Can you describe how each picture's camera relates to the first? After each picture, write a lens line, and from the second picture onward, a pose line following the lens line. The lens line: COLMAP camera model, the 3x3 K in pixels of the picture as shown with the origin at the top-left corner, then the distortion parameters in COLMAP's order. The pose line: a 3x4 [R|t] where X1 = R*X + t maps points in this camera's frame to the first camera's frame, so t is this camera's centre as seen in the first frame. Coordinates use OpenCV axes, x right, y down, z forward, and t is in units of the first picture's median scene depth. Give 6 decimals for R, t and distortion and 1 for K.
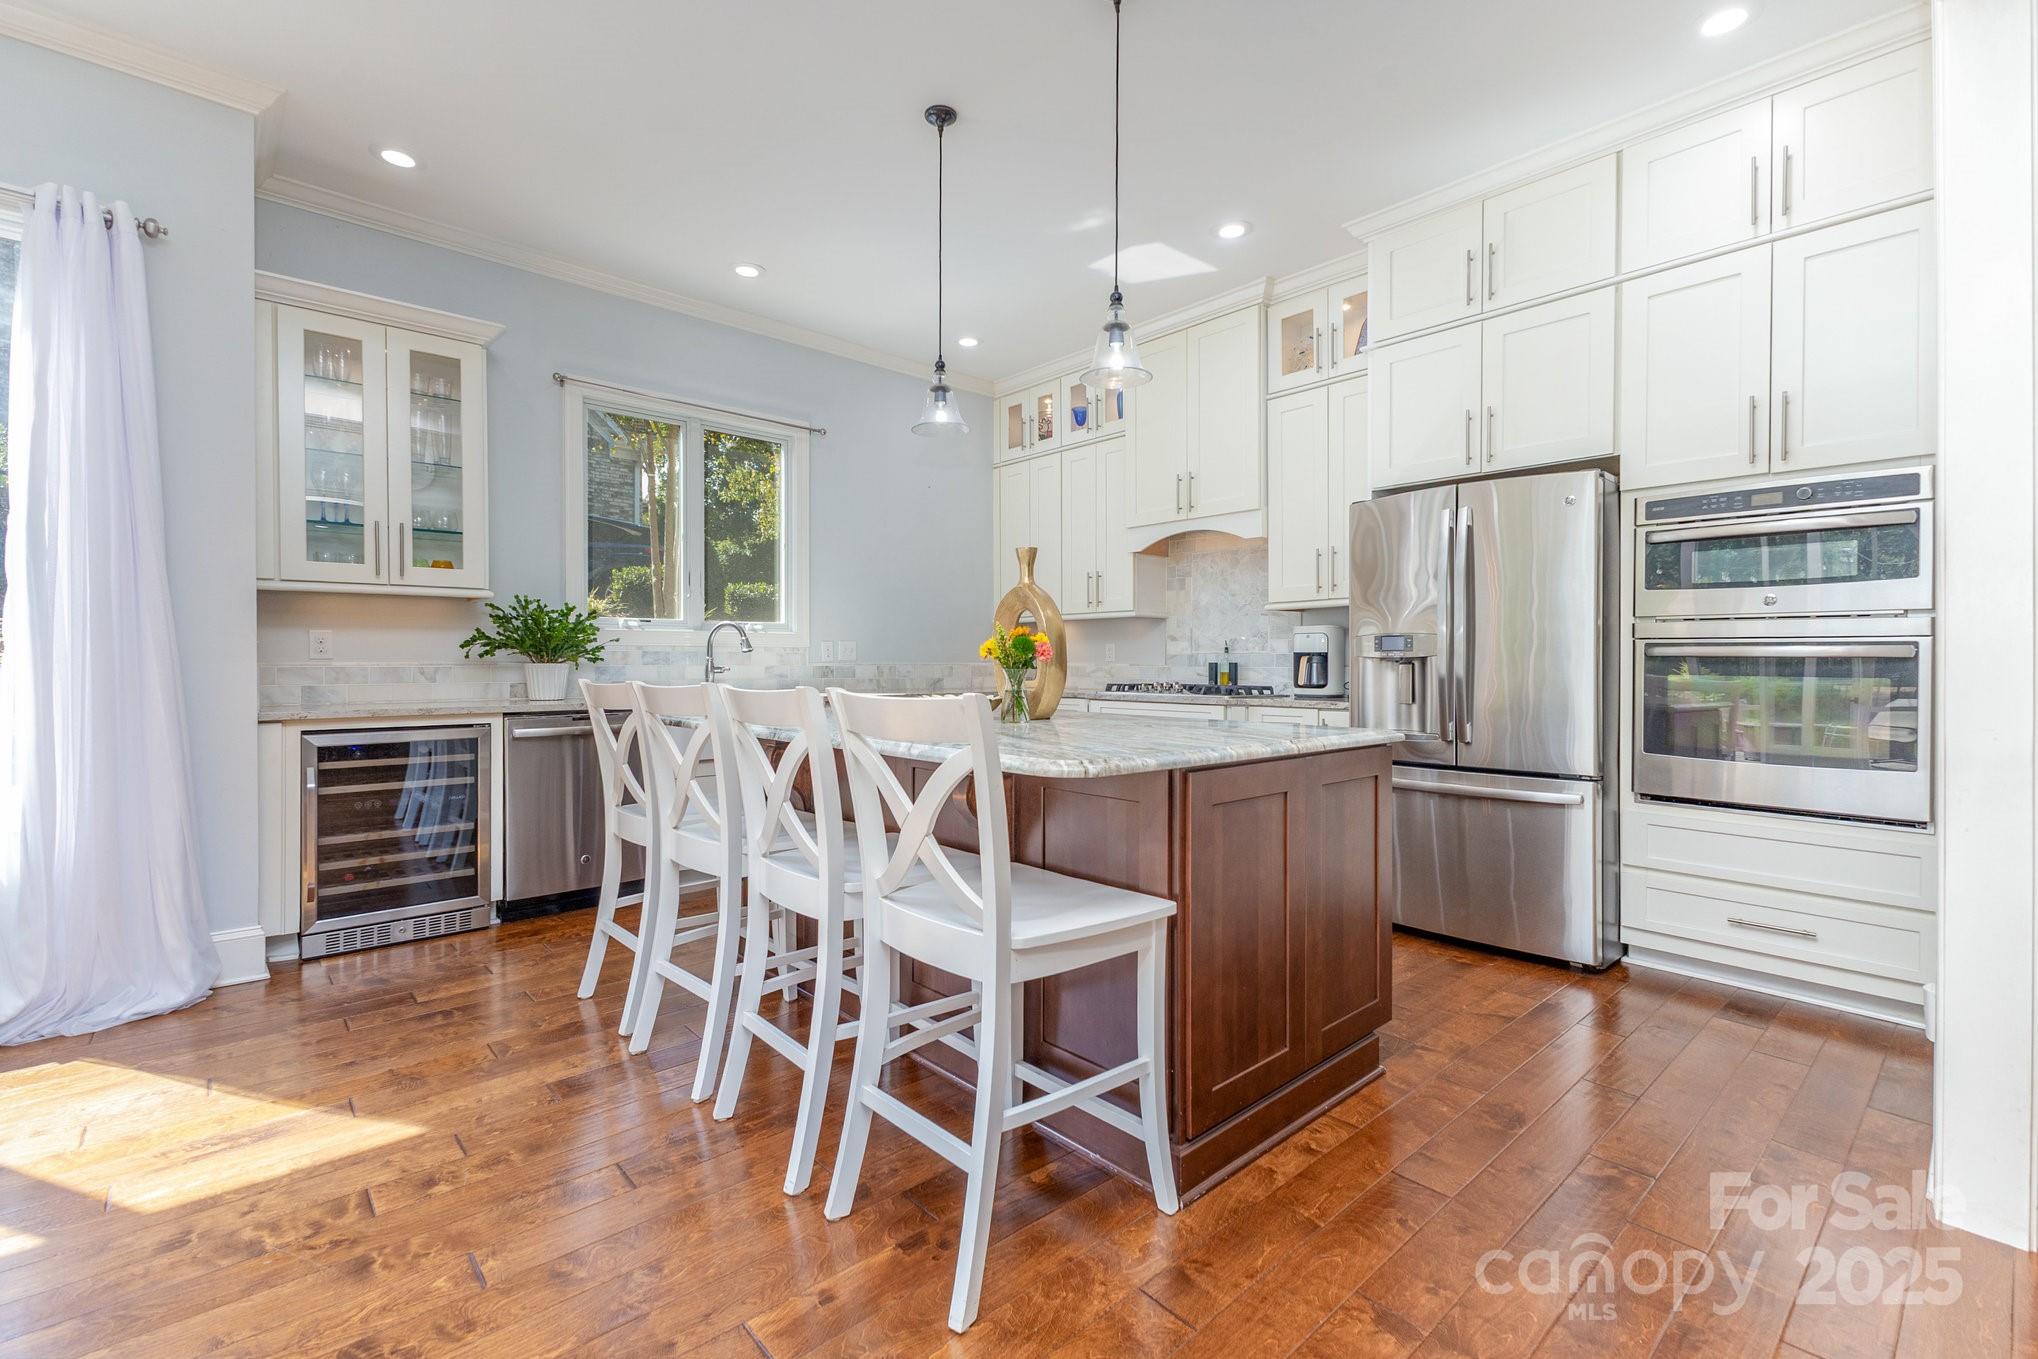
lens RADIAL K [[889.6, 0, 1016.7], [0, 889.6, 669.6], [0, 0, 1]] dist [0.009845, -0.001815]
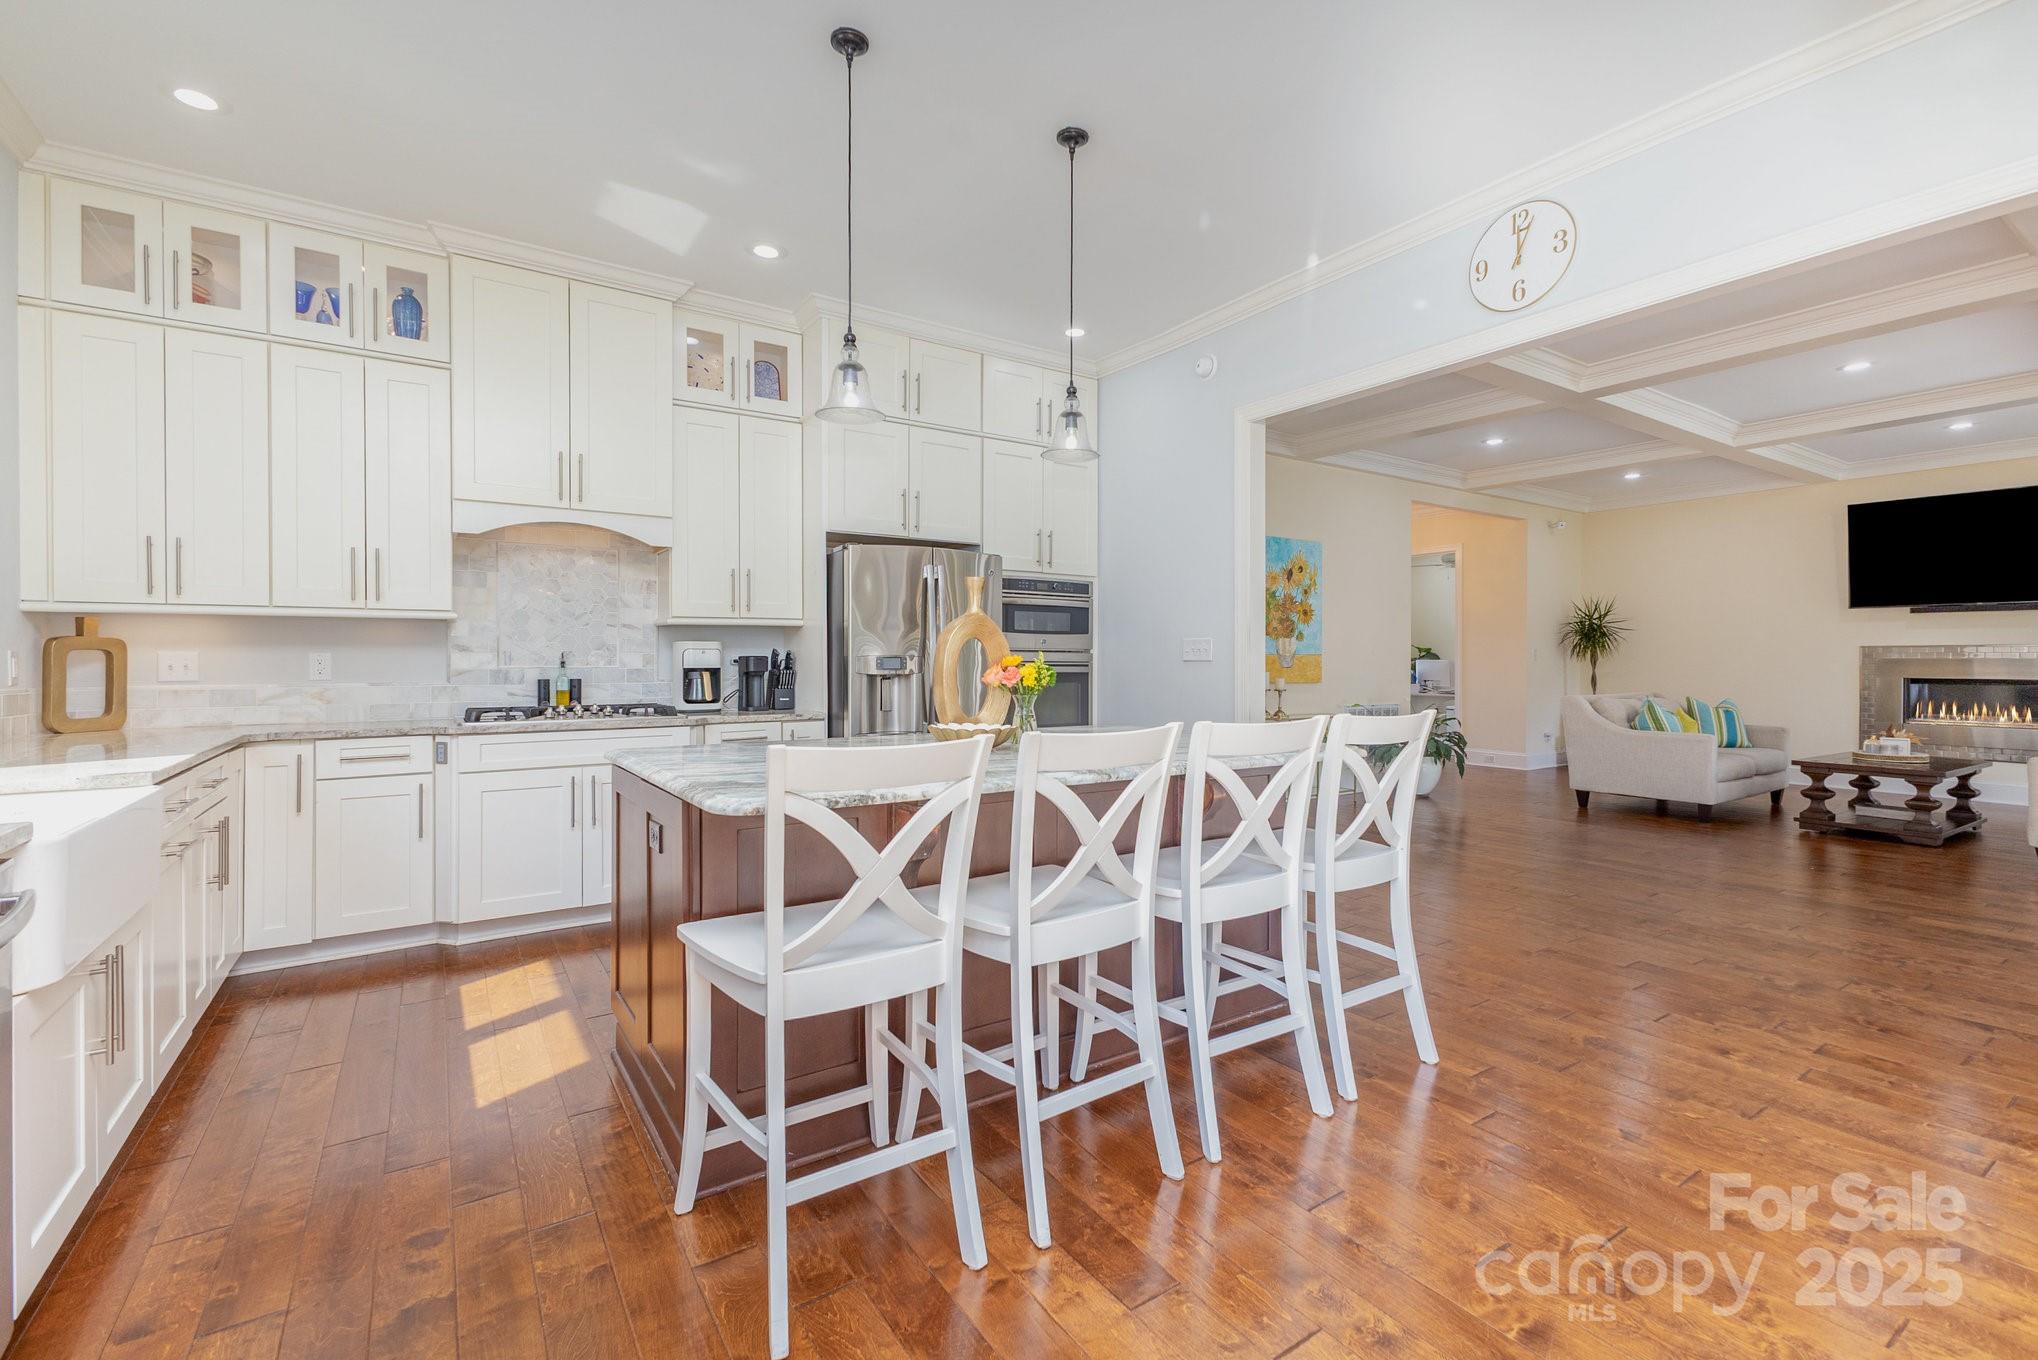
lens RADIAL K [[889.6, 0, 1028.9], [0, 889.6, 666.4], [0, 0, 1]] dist [0.009845, -0.001815]
pose [[0.146170, -0.005091, 0.989246, -0.608051], [0.009233, 0.999950, 0.003781, -0.021326], [-0.989216, 0.008581, 0.146209, 0.480361]]
